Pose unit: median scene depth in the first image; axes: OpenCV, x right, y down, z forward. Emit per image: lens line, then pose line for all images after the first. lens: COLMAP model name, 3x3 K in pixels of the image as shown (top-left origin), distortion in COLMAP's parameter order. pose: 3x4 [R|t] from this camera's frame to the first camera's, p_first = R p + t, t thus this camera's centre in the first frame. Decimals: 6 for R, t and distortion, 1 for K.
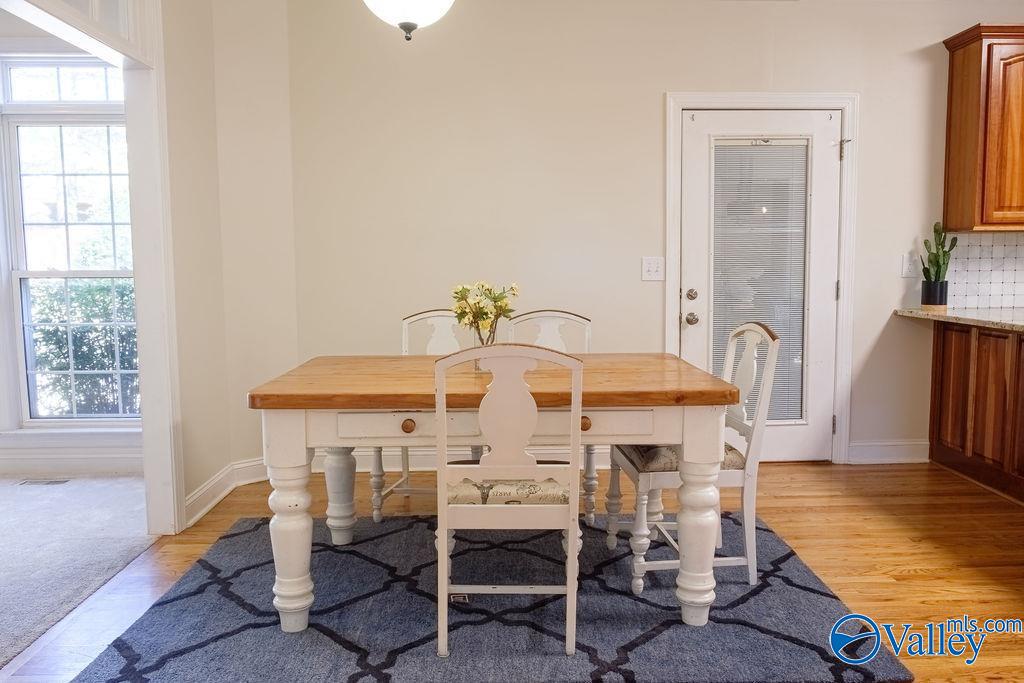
lens RADIAL K [[788.8, 0, 512.0], [0, 788.8, 341.5], [0, 0, 1]] dist [-0.030923, 0.003897]
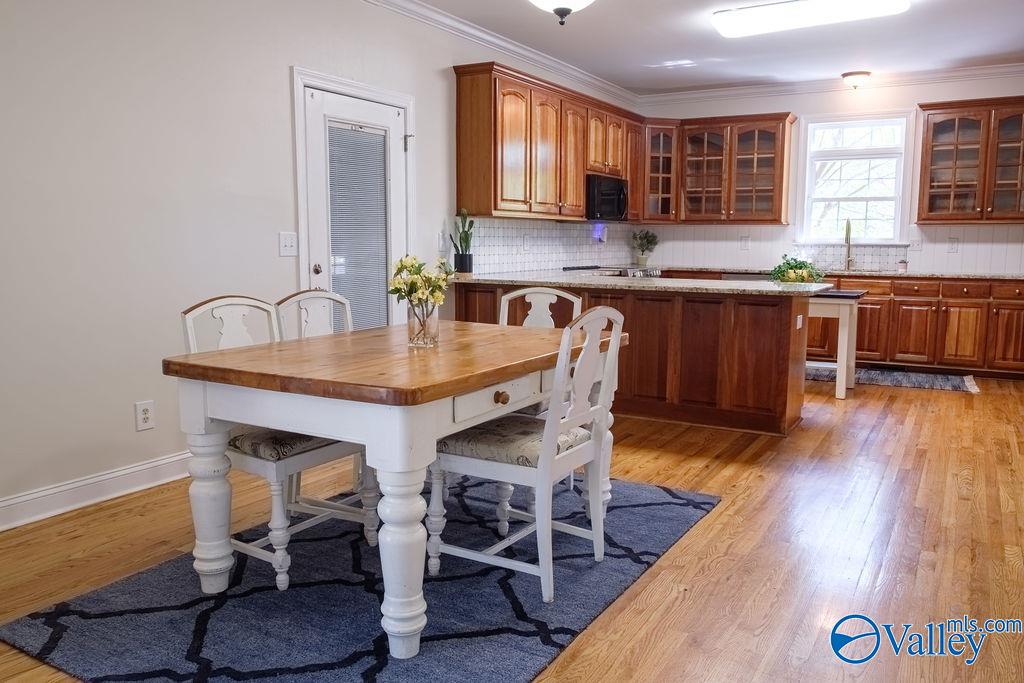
lens RADIAL K [[788.8, 0, 512.0], [0, 788.8, 341.5], [0, 0, 1]] dist [-0.030923, 0.003897]
pose [[0.531331, -0.099449, 0.841307, -0.528132], [0.075550, 0.994691, 0.069866, -0.018781], [-0.843789, 0.026439, 0.536024, 0.241606]]
